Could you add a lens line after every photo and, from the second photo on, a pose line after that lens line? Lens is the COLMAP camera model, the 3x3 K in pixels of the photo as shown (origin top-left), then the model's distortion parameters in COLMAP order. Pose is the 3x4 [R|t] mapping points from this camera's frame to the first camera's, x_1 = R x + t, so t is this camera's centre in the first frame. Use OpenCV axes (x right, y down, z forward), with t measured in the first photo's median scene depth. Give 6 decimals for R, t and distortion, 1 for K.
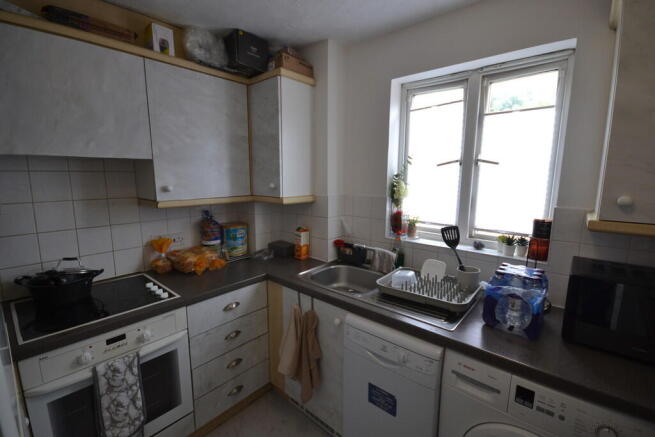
lens RADIAL K [[290.9, 0, 328.5], [0, 290.9, 218.4], [0, 0, 1]] dist [-0.005998, -0.001892]
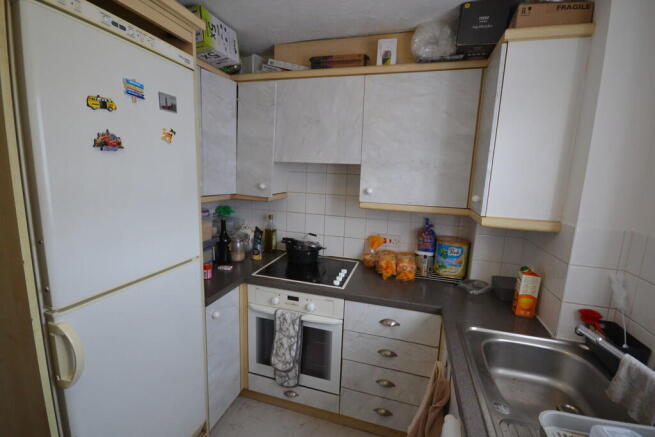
lens RADIAL K [[290.9, 0, 327.1], [0, 290.9, 219.1], [0, 0, 1]] dist [-0.005998, -0.001892]
pose [[0.407988, 0.161326, -0.898621, 0.370302], [-0.171964, 0.980226, 0.097902, -0.078229], [0.896646, 0.114588, 0.427663, 0.397595]]
